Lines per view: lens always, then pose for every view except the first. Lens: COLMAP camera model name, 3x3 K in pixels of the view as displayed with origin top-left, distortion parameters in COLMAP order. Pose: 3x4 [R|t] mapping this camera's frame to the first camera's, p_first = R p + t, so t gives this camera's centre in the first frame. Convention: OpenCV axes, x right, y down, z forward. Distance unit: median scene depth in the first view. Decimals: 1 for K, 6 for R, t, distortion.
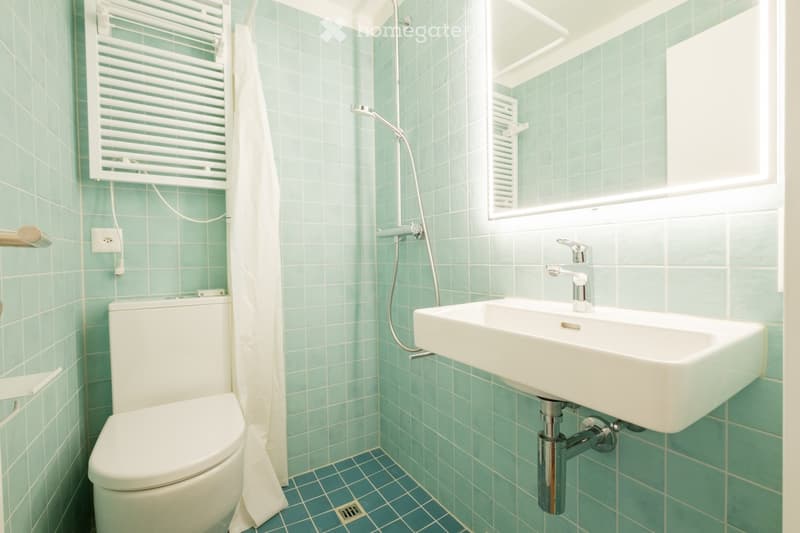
lens RADIAL K [[348.4, 0, 400.0], [0, 348.4, 266.5], [0, 0, 1]] dist [-0.002138, 0.000133]
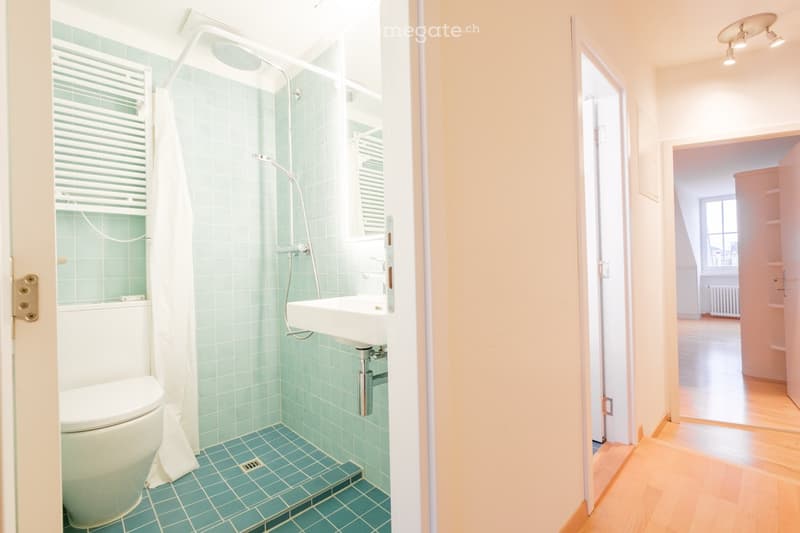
lens RADIAL K [[348.4, 0, 400.0], [0, 348.4, 266.5], [0, 0, 1]] dist [-0.002138, 0.000133]
pose [[0.979475, -0.006853, 0.201449, 0.140537], [0.013227, 0.999453, -0.030316, 0.012023], [-0.201131, 0.032358, 0.979030, -0.398965]]
